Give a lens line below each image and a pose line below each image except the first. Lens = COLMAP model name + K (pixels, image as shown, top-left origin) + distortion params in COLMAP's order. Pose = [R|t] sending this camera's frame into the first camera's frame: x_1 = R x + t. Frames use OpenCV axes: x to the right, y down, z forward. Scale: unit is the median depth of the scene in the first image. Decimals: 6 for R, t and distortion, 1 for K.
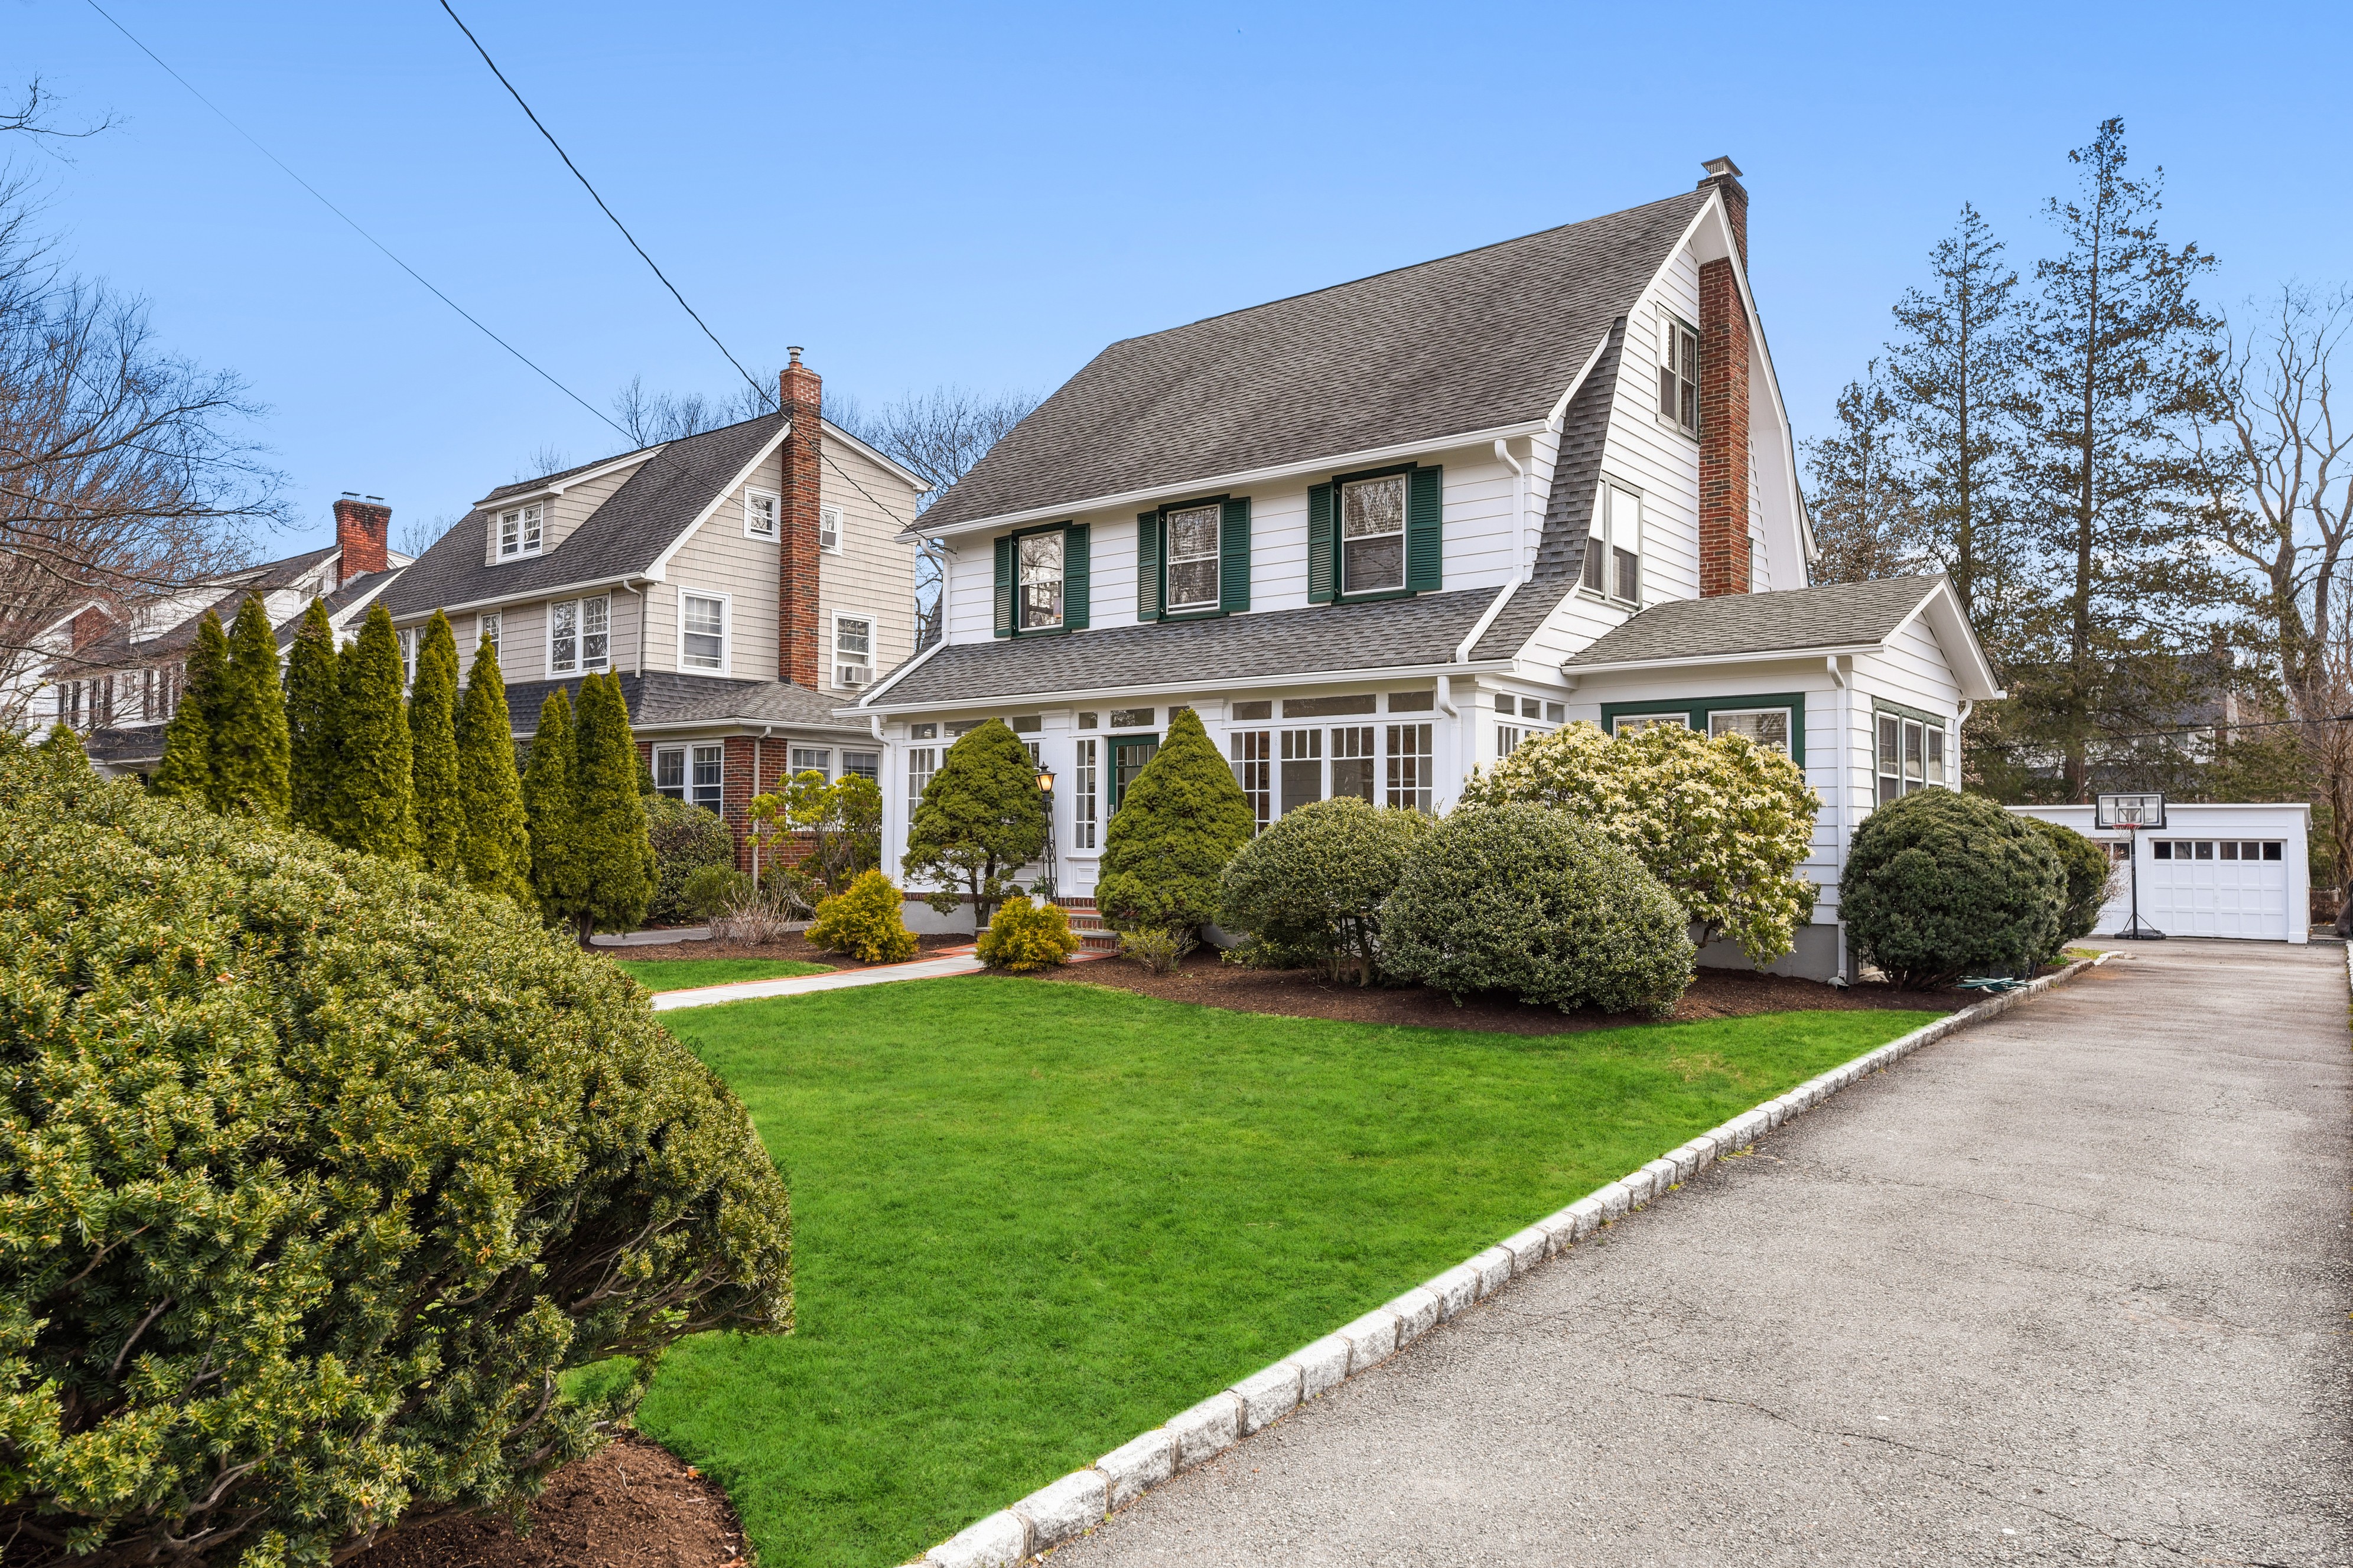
lens RADIAL K [[1510.0, 0, 1176.9], [0, 1510.0, 793.8], [0, 0, 1]] dist [0.004501, -0.001878]
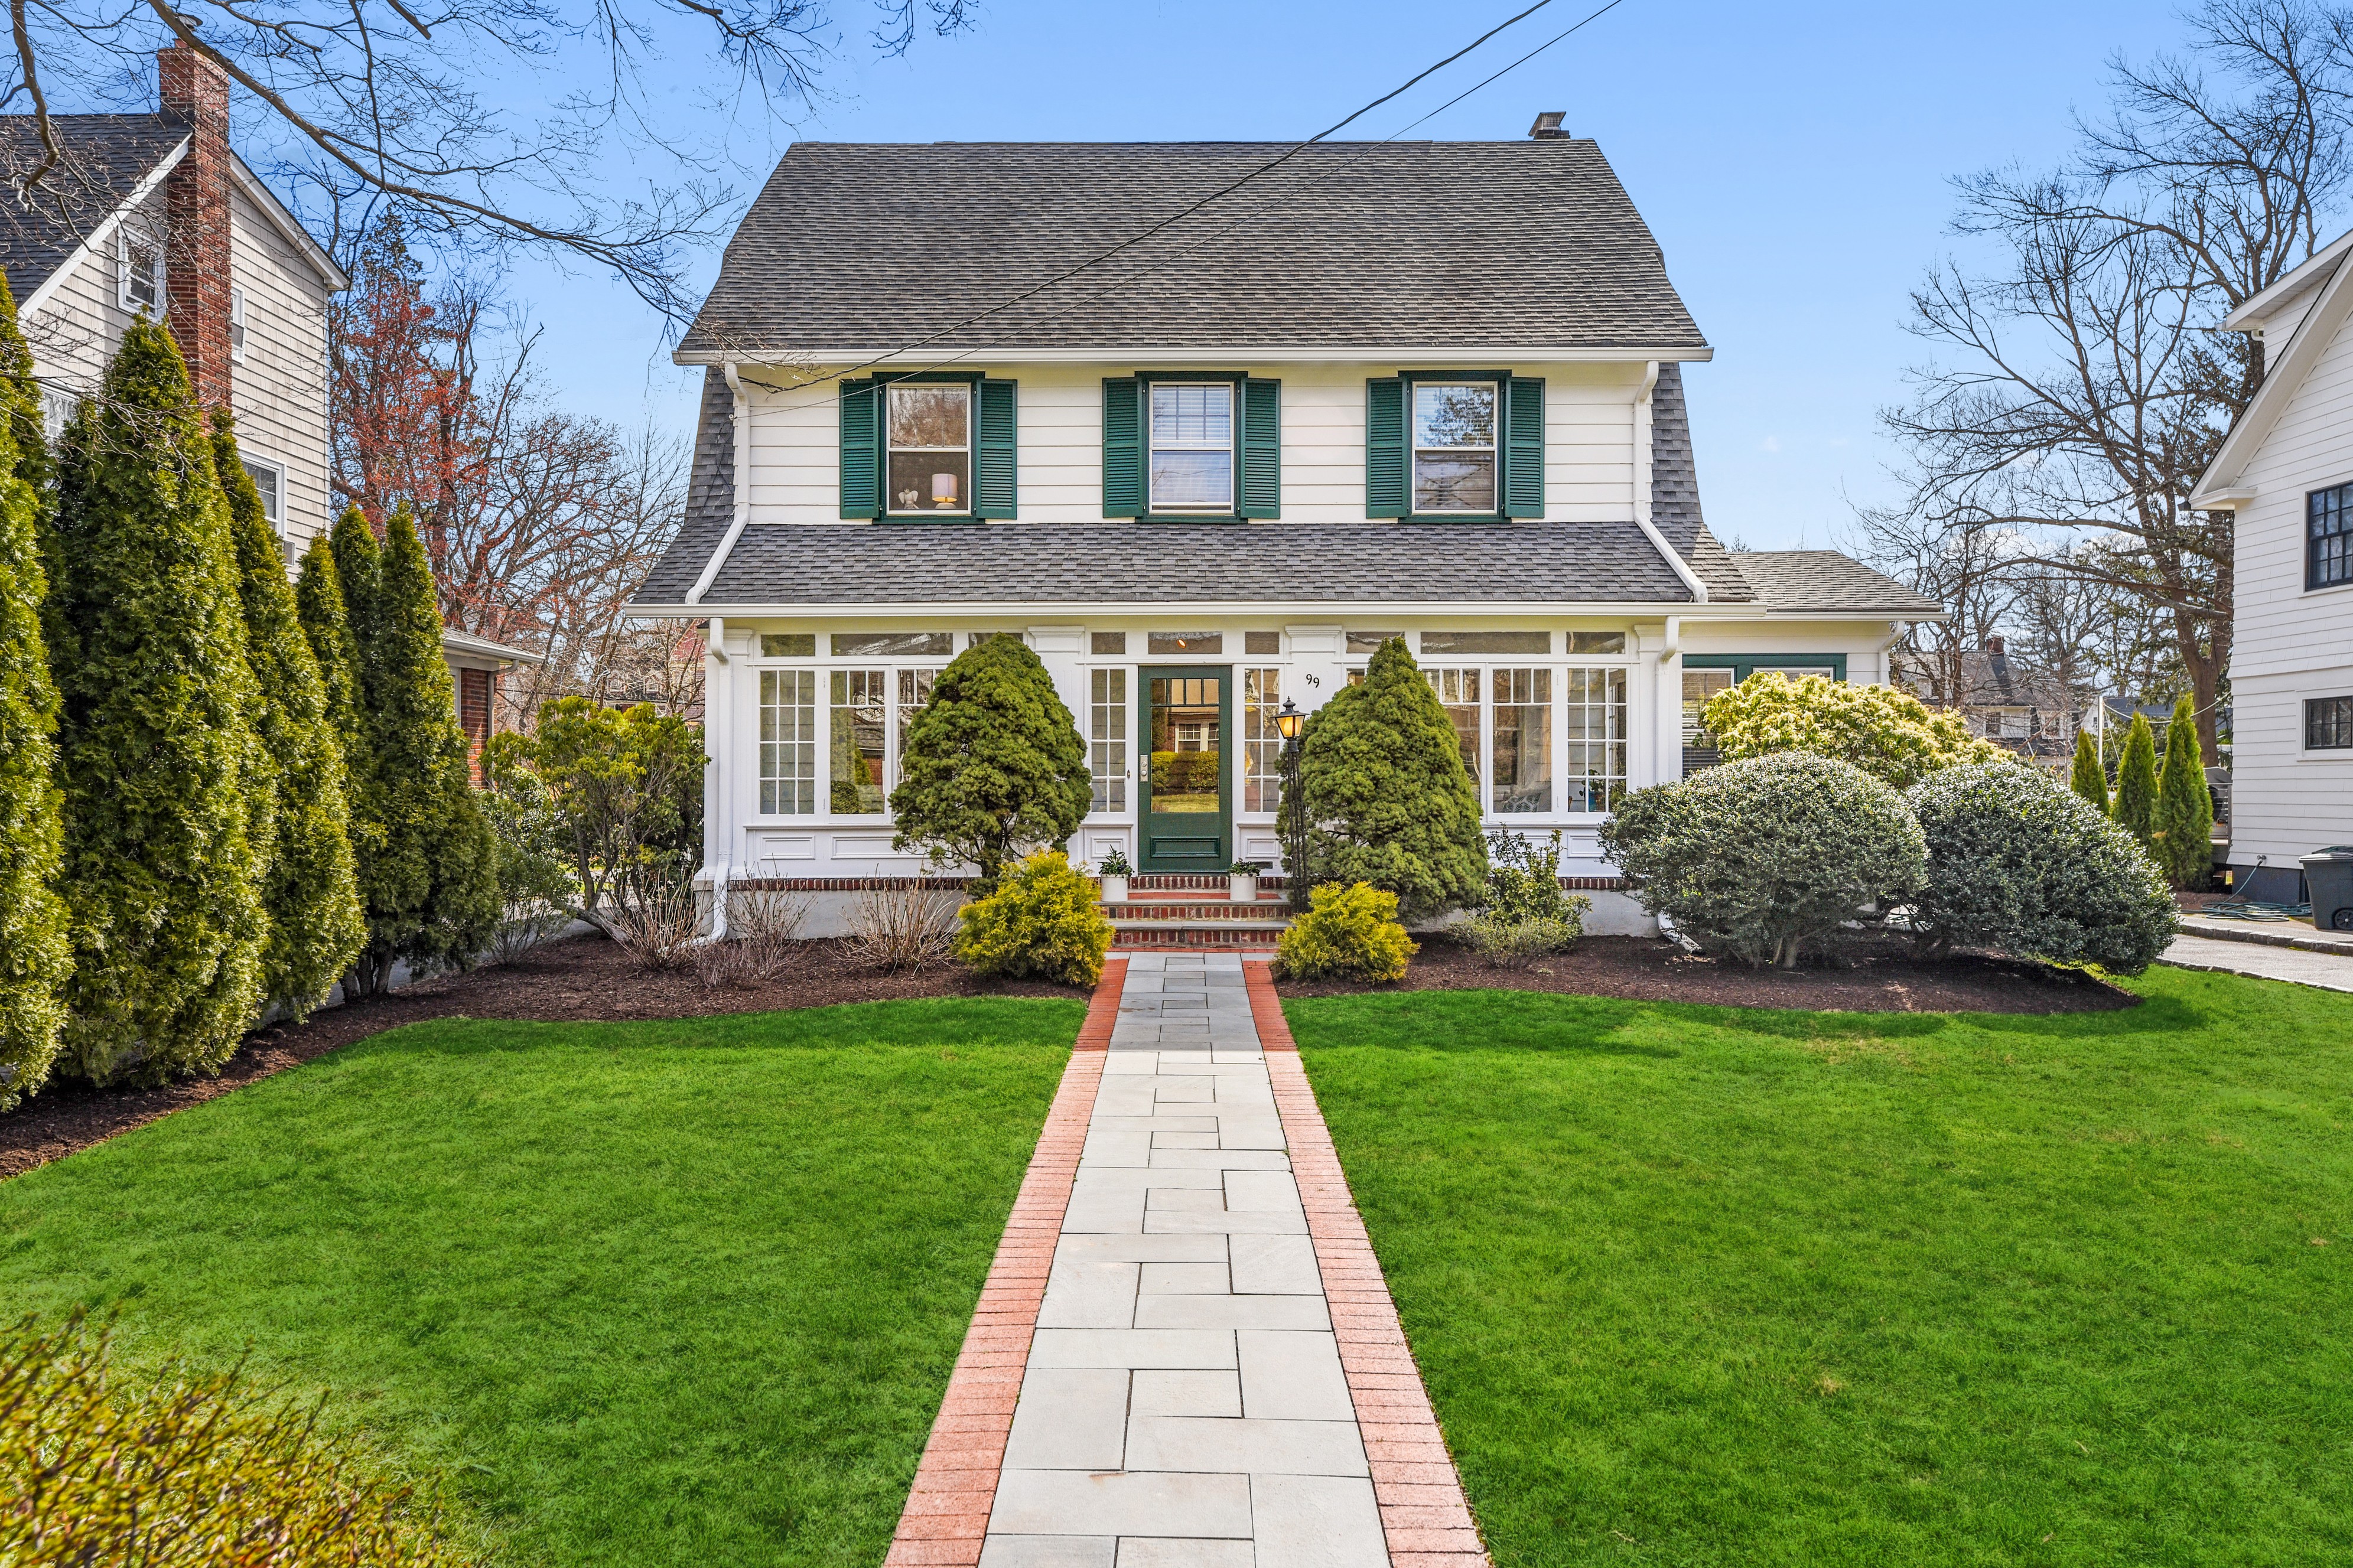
lens RADIAL K [[1510.0, 0, 1179.7], [0, 1510.0, 777.7], [0, 0, 1]] dist [0.004501, -0.001878]
pose [[0.782195, 0.002027, 0.623031, -0.500561], [-0.011547, 0.999870, 0.011244, 0.009234], [-0.622927, -0.015989, 0.782116, 0.393718]]
